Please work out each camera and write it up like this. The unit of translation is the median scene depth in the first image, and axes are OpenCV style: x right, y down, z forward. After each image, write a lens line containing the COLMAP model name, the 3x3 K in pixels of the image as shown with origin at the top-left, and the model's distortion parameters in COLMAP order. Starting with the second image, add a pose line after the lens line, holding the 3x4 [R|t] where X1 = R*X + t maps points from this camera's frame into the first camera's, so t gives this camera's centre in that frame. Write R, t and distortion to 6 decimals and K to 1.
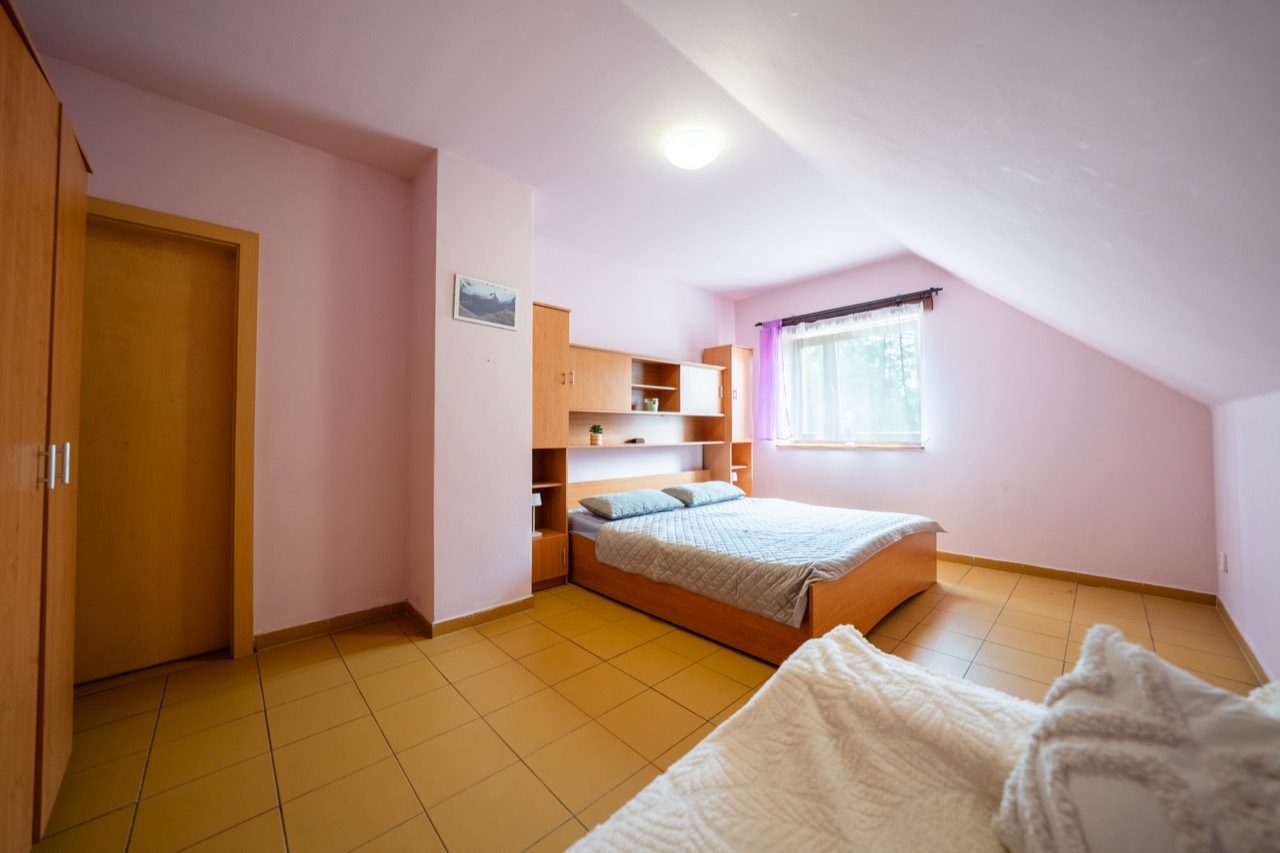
lens RADIAL K [[444.1, 0, 641.6], [0, 444.1, 418.8], [0, 0, 1]] dist [-0.016224, 0.001477]
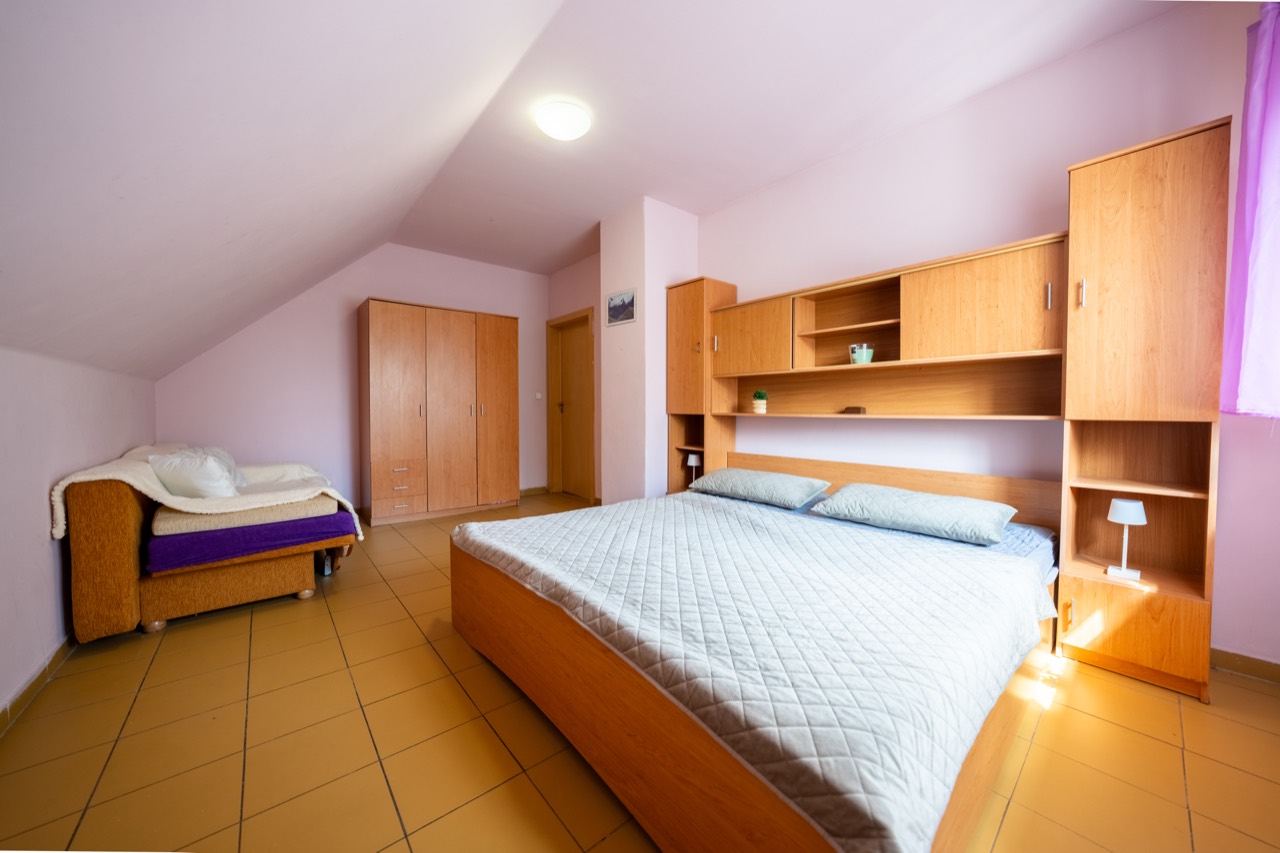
lens RADIAL K [[444.1, 0, 644.2], [0, 444.1, 427.1], [0, 0, 1]] dist [-0.016224, 0.001477]
pose [[-0.047096, 0.052378, -0.997516, 1.025880], [0.032812, 0.998167, 0.050863, 0.045793], [0.998351, -0.030335, -0.048728, 1.079820]]
